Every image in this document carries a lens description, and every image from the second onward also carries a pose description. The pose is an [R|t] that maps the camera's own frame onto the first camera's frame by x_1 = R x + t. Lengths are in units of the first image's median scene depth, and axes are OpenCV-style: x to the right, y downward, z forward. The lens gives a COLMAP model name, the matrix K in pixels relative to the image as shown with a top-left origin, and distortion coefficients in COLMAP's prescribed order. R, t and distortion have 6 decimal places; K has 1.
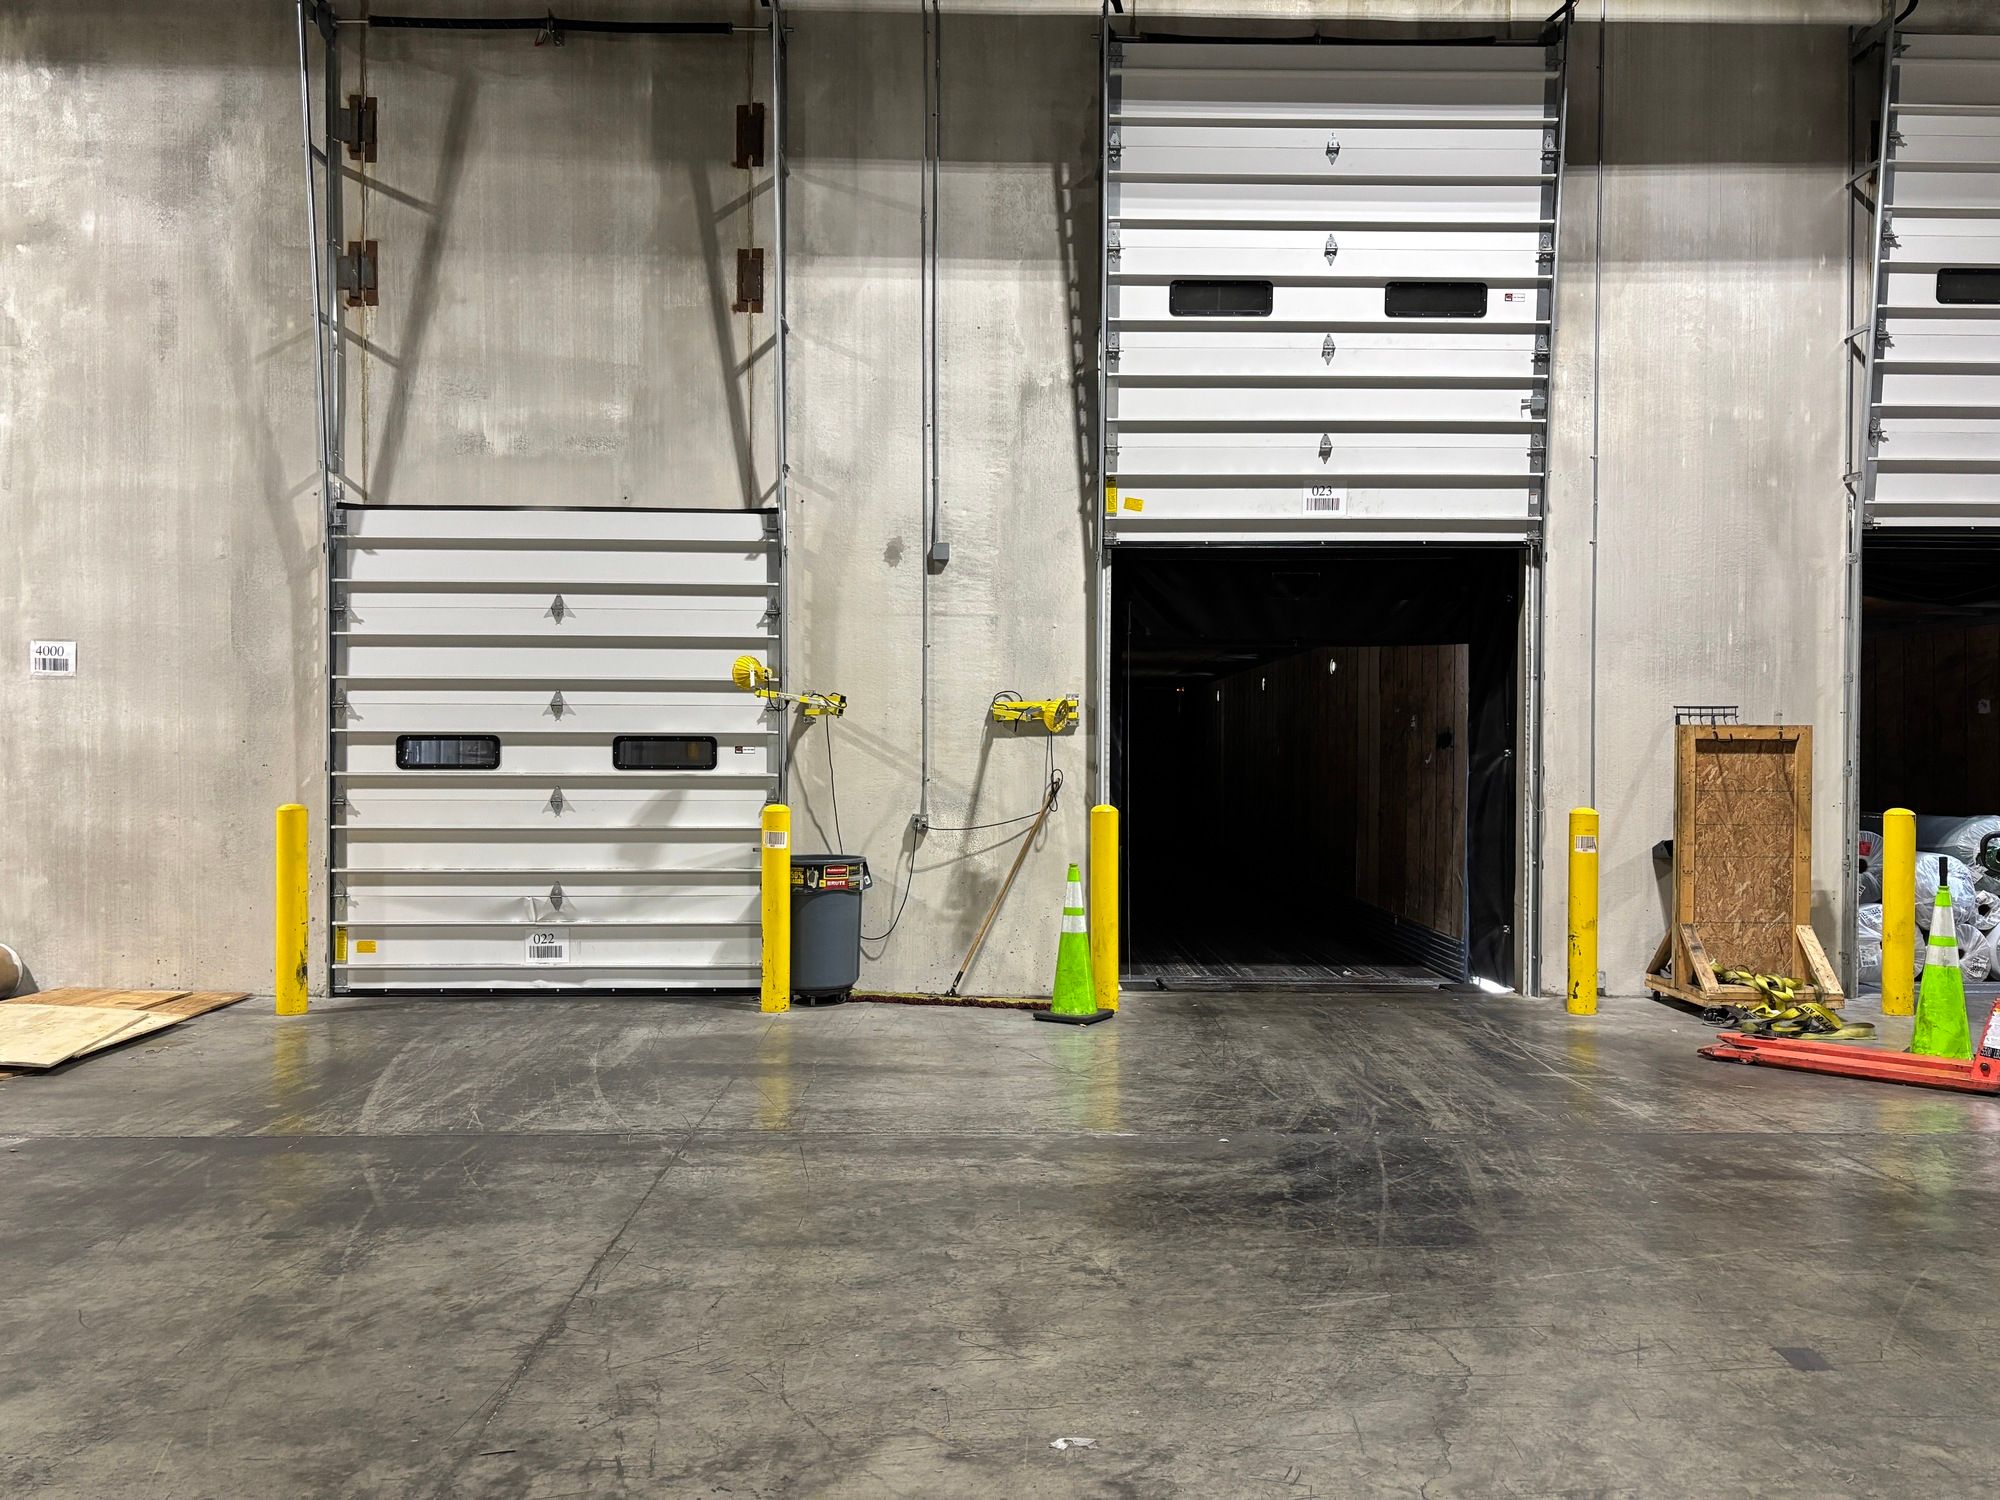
lens RADIAL K [[1492.9, 0, 1002.2], [0, 1492.9, 775.8], [0, 0, 1]] dist [-0.001620, 0.048408]
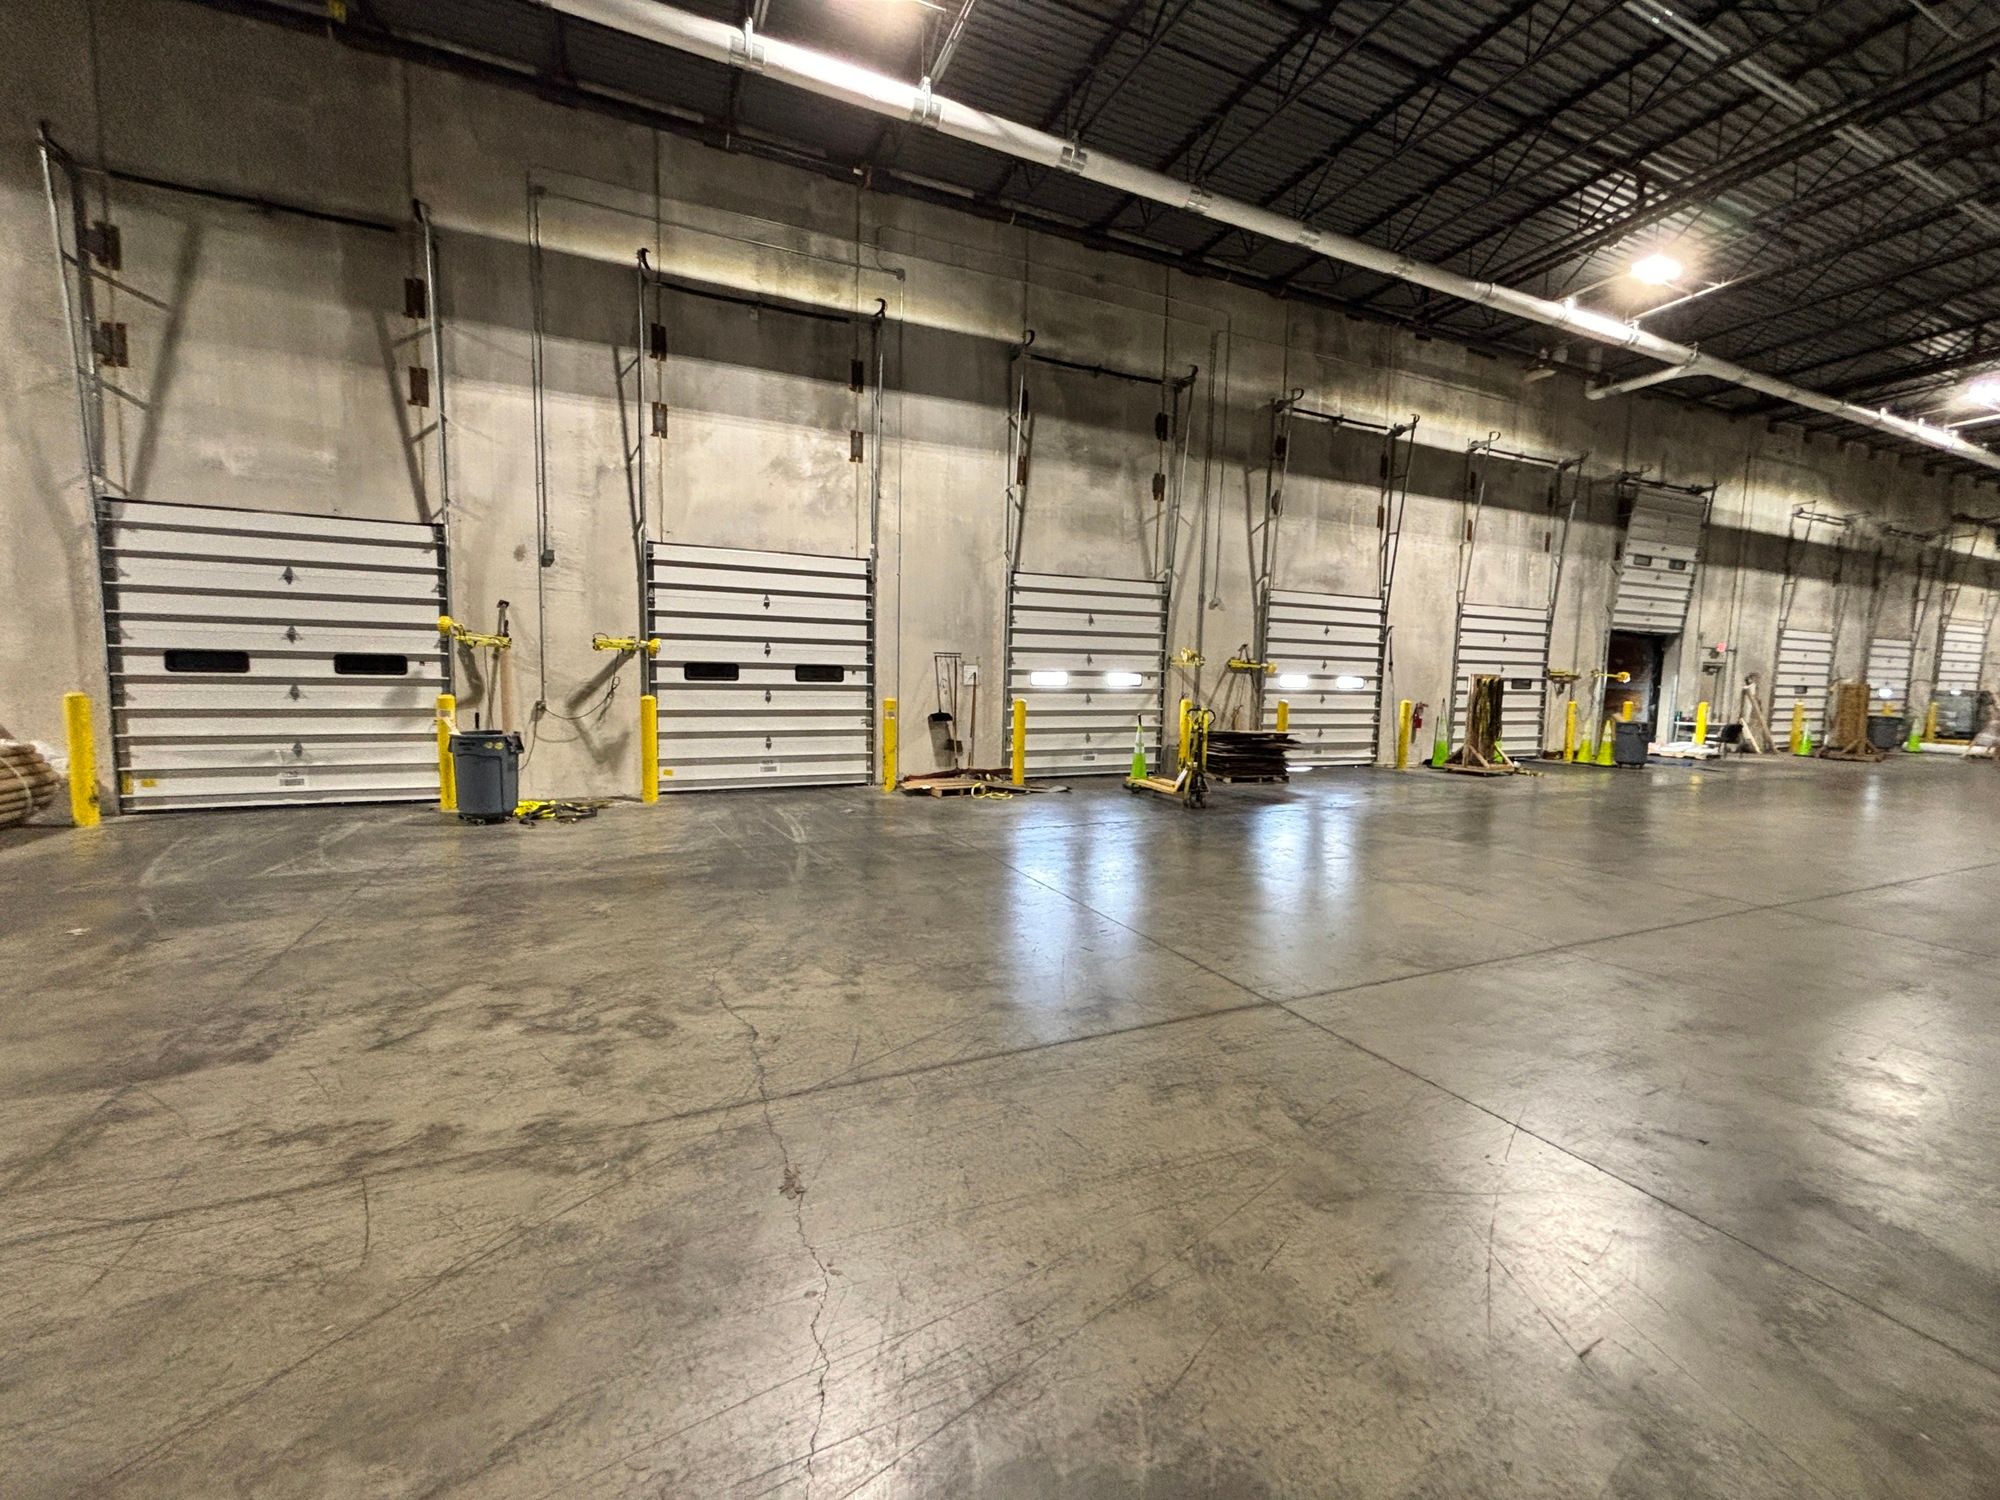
lens RADIAL K [[808.8, 0, 1000.0], [0, 808.8, 750.0], [0, 0, 1]] dist [-0.000312, 0.000161]
pose [[0.922308, -0.021337, 0.385867, 0.078832], [-0.009911, 0.996840, 0.078811, 0.002443], [-0.386329, -0.076513, 0.919182, -0.136794]]
